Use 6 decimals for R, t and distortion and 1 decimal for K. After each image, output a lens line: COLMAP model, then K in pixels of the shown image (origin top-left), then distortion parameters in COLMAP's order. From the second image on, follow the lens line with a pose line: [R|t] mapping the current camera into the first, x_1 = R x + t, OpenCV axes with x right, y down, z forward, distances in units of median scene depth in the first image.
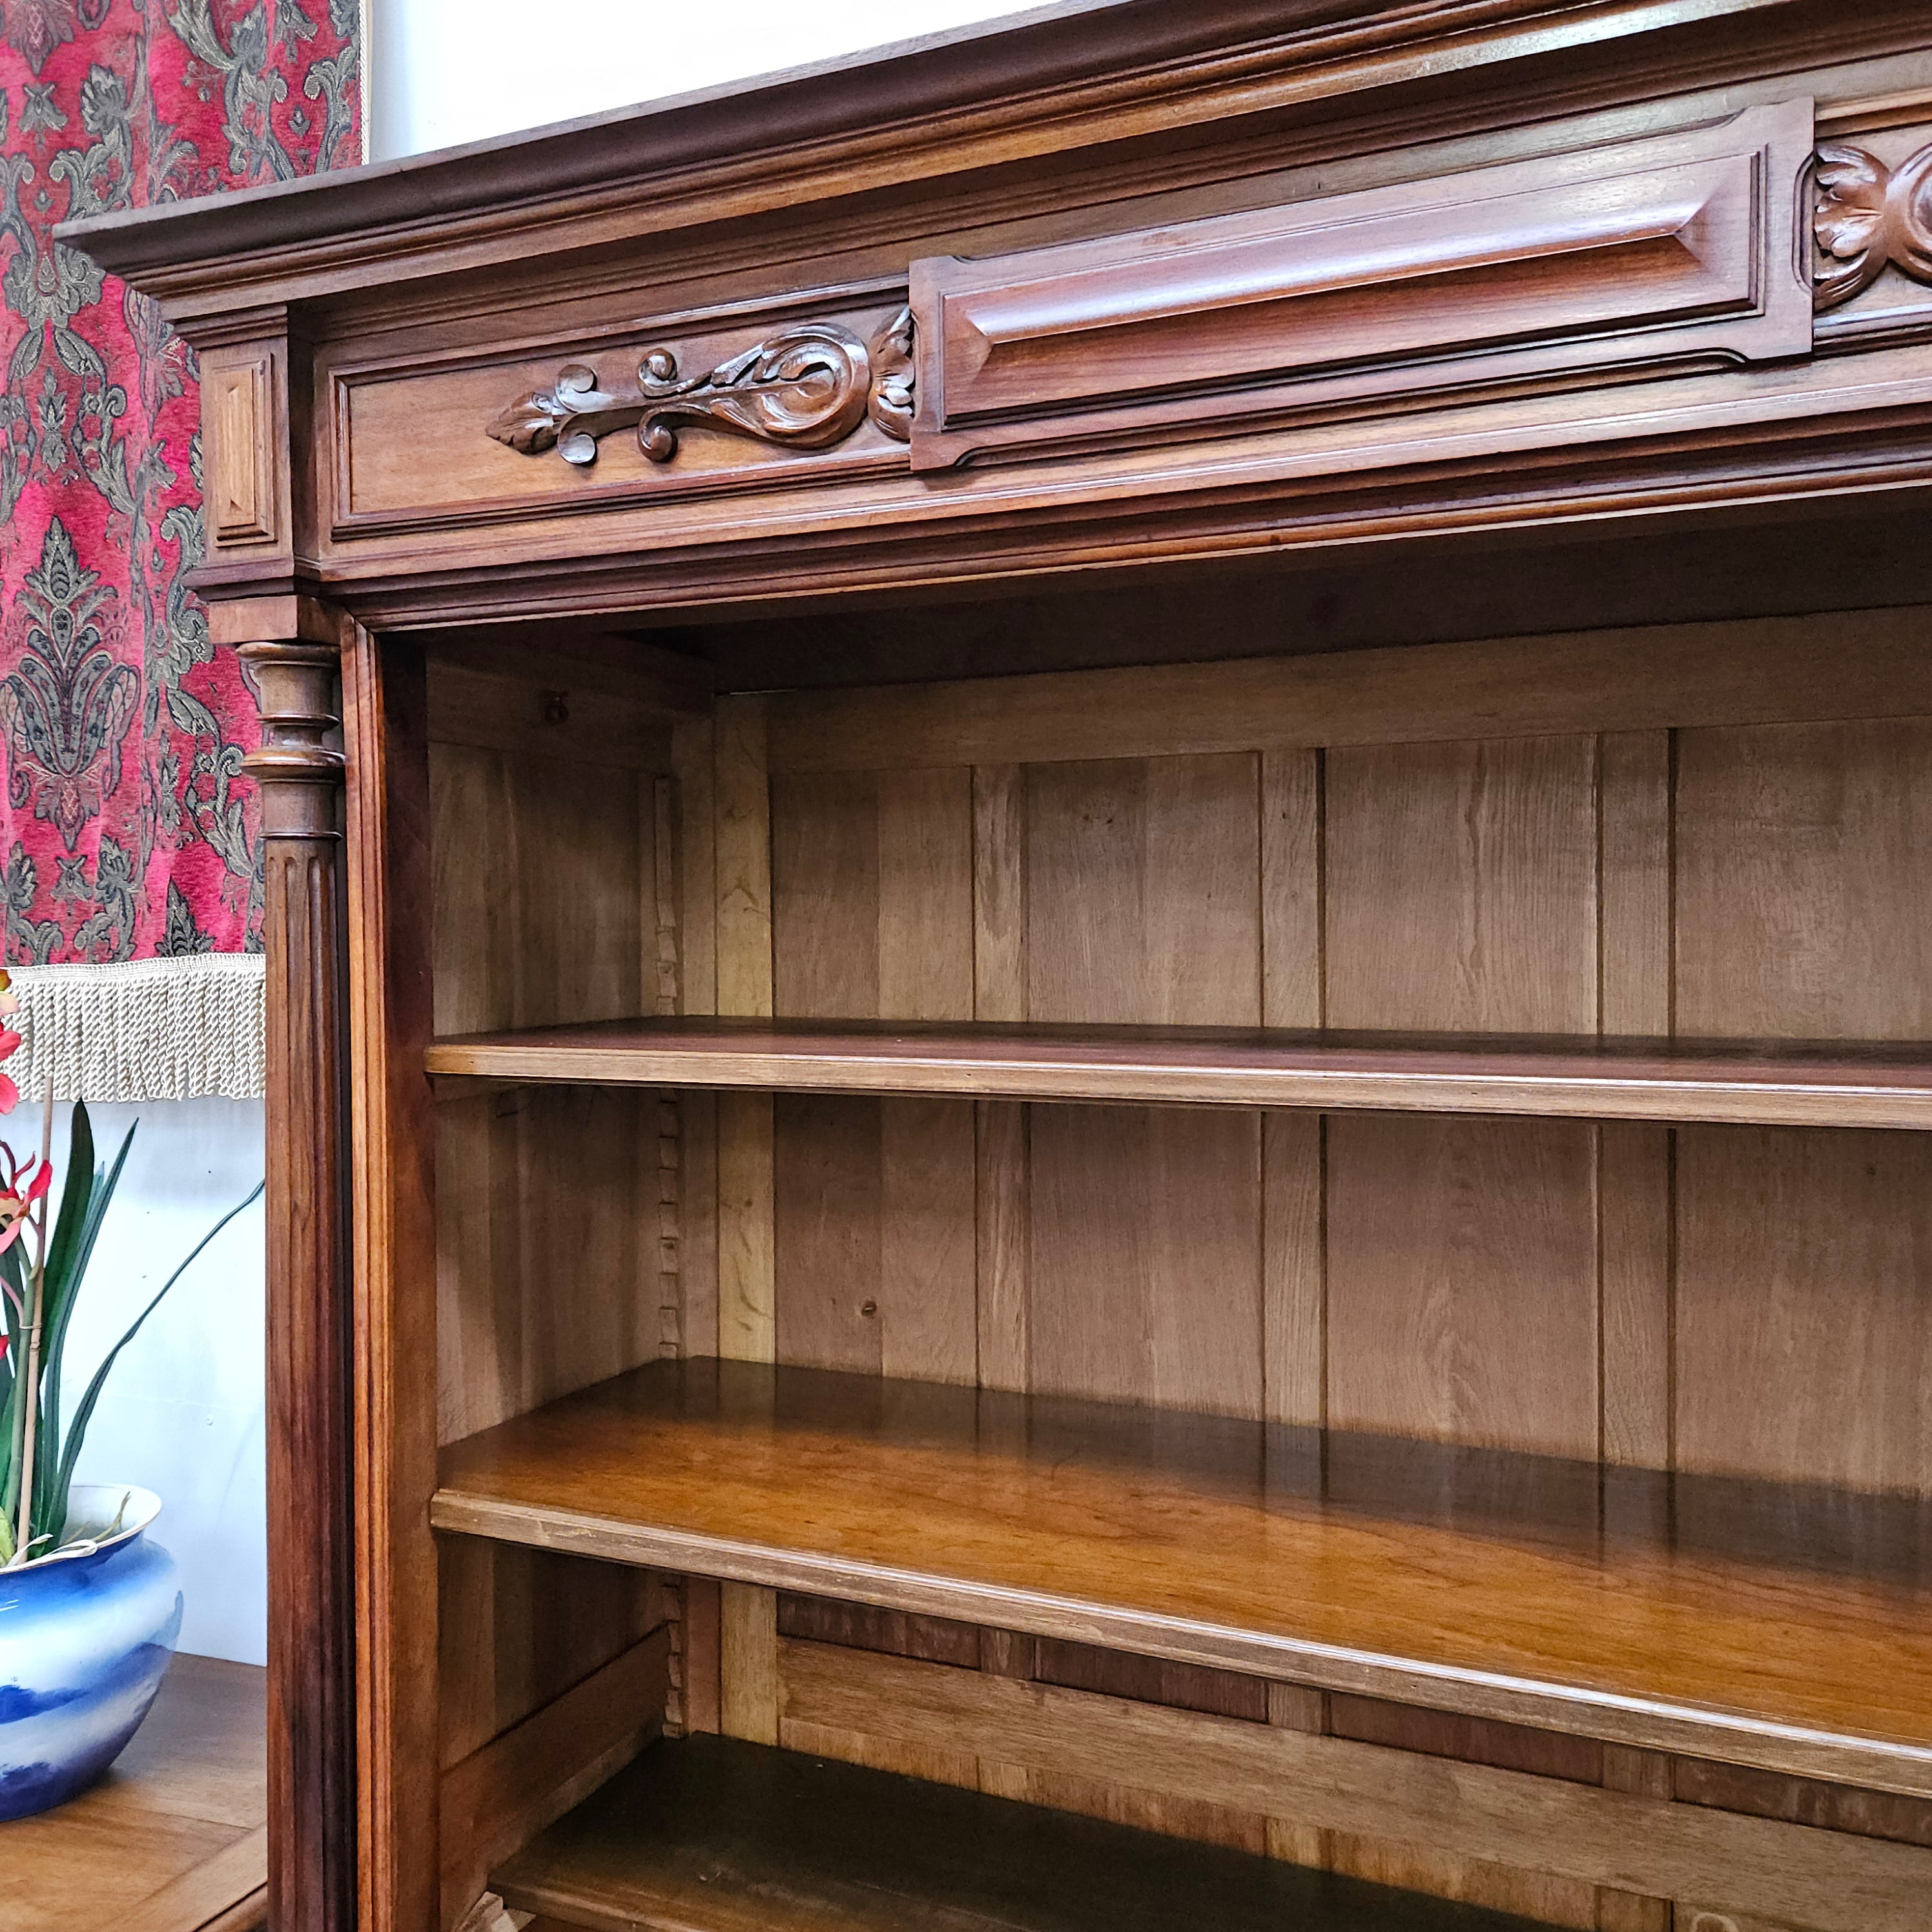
lens RADIAL K [[1724.7, 0, 952.4], [0, 1724.7, 969.9], [0, 0, 1]] dist [0.083874, -0.086780]
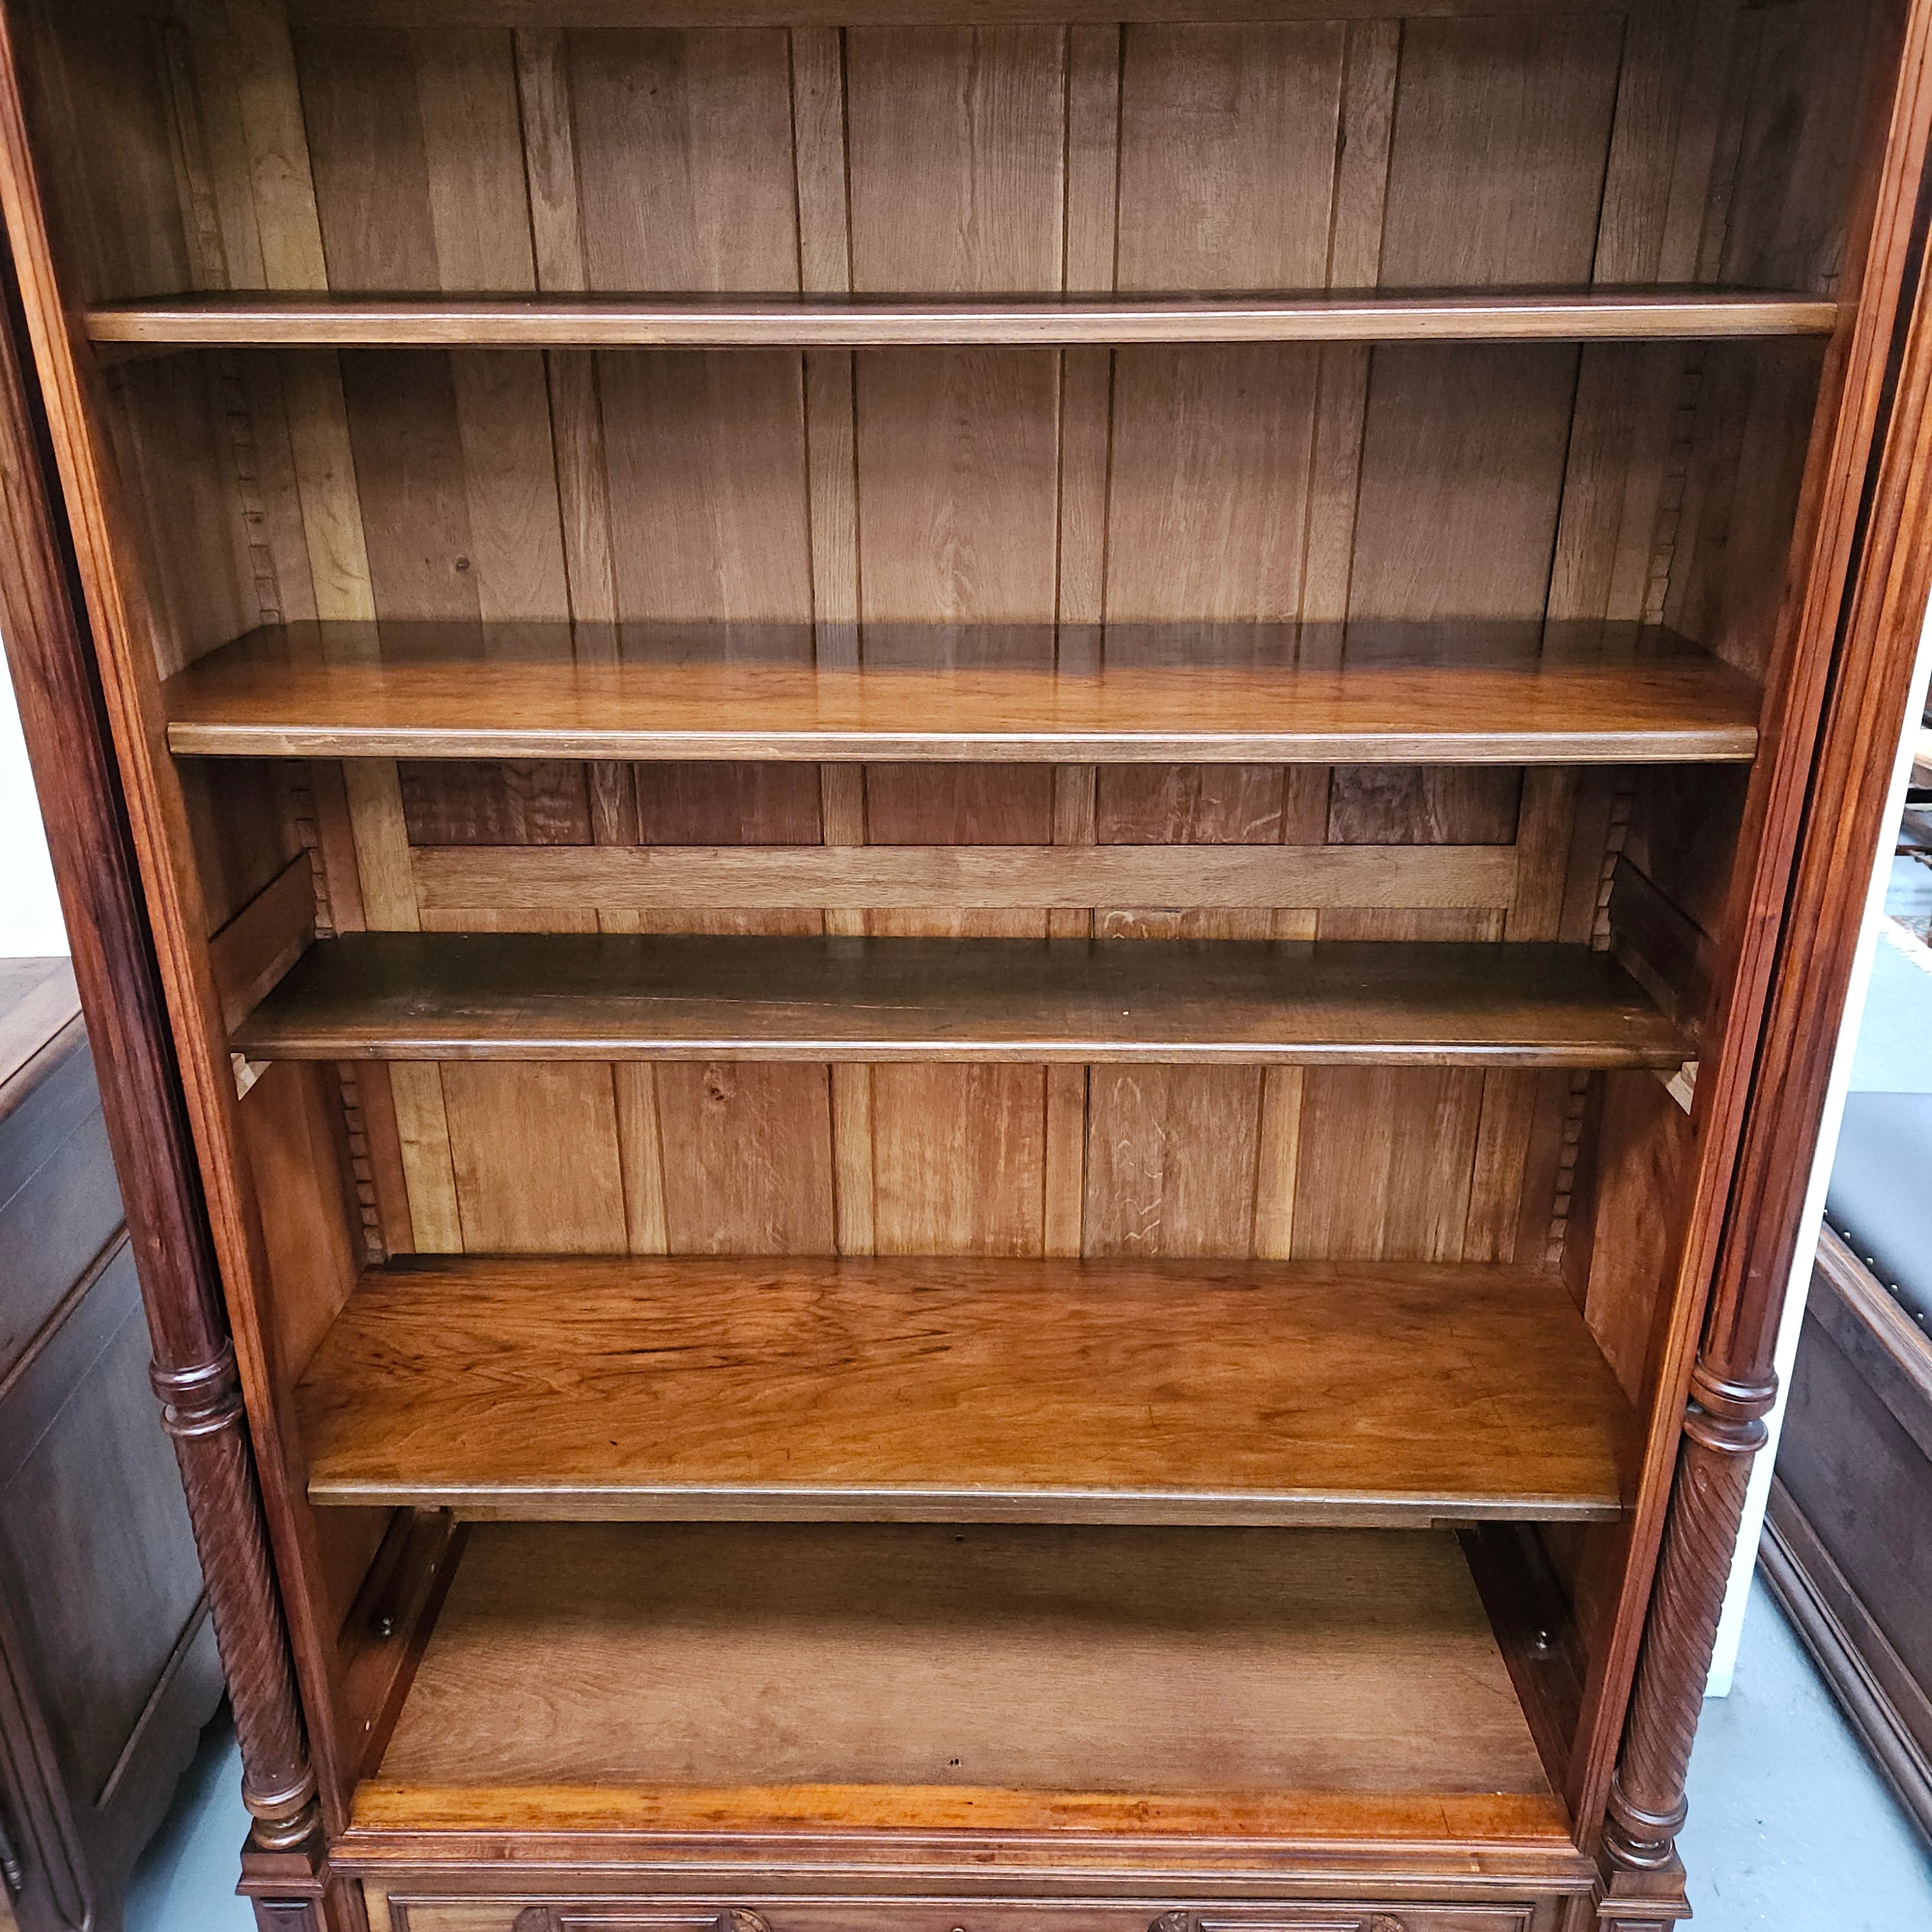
lens RADIAL K [[1724.7, 0, 948.0], [0, 1724.7, 946.2], [0, 0, 1]] dist [0.083874, -0.086780]
pose [[0.920771, -0.152220, 0.359178, -0.238159], [0.010360, 0.929945, 0.367552, 0.012429], [-0.389965, -0.334710, 0.857844, -0.228615]]
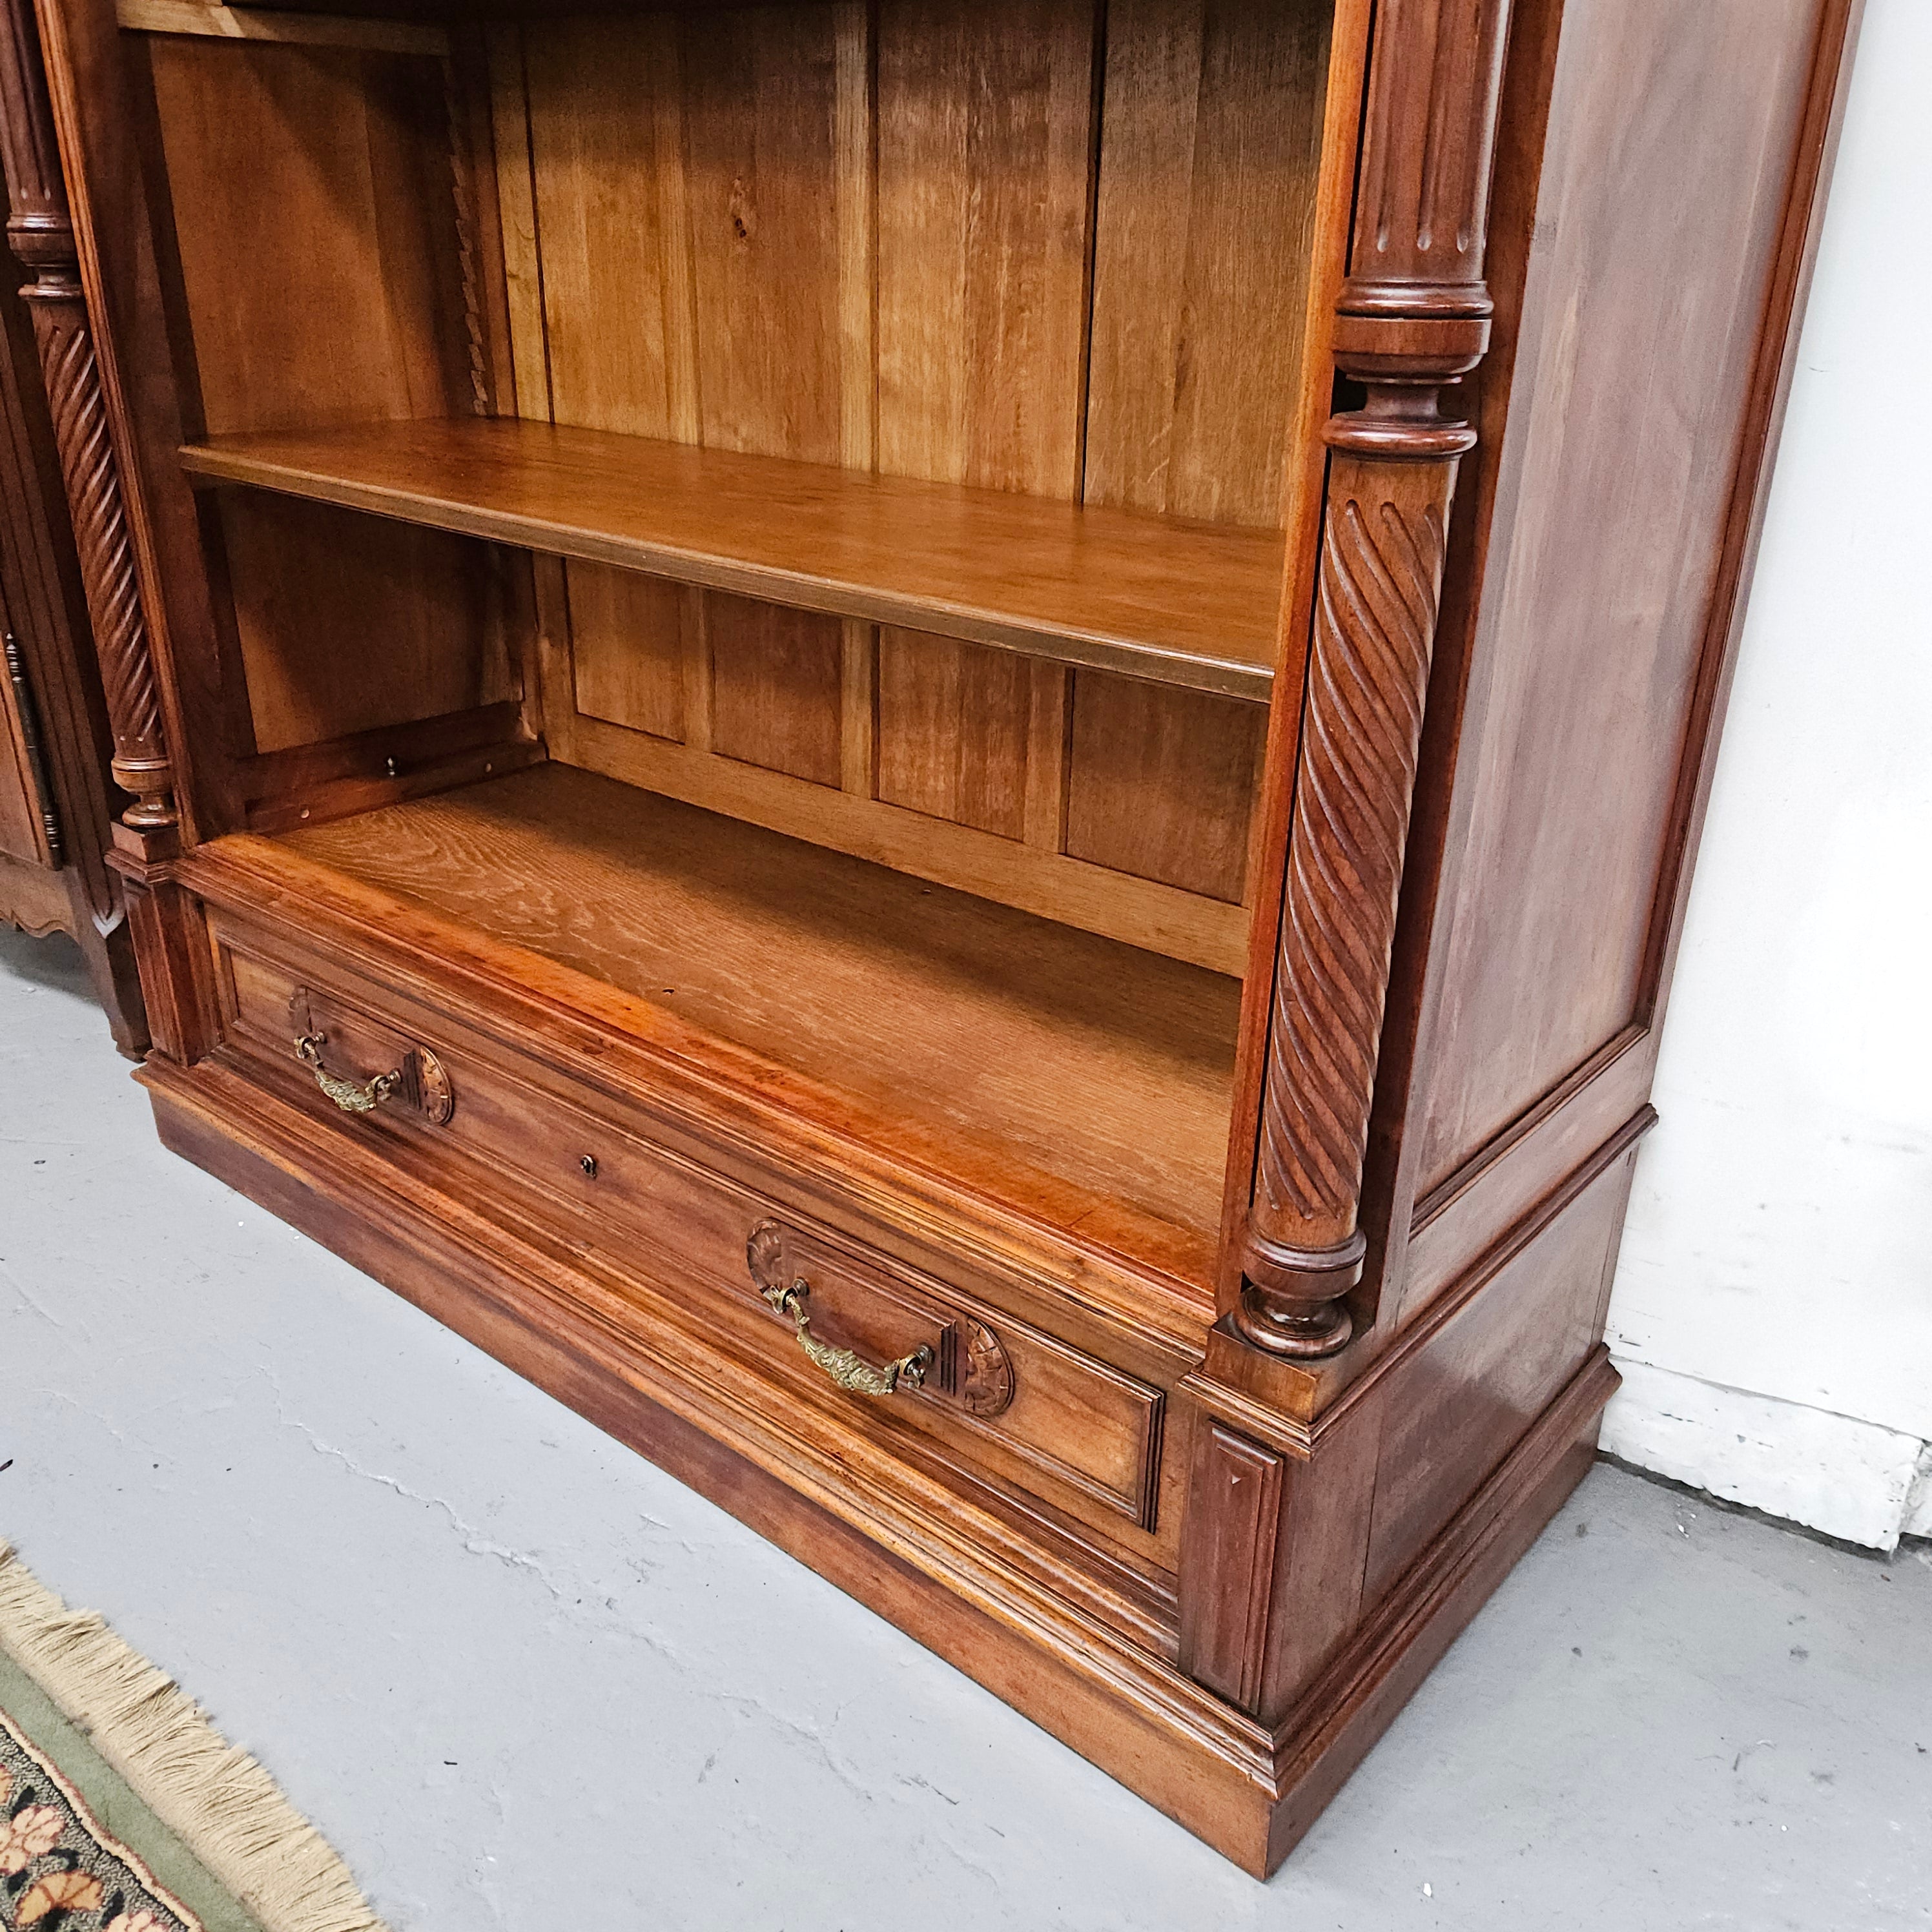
lens RADIAL K [[1724.7, 0, 975.8], [0, 1724.7, 969.3], [0, 0, 1]] dist [0.083874, -0.086780]
pose [[0.960954, 0.131572, -0.243428, 0.657422], [-0.030843, 0.925170, 0.378298, 0.703611], [0.274985, -0.356018, 0.893104, -0.196075]]
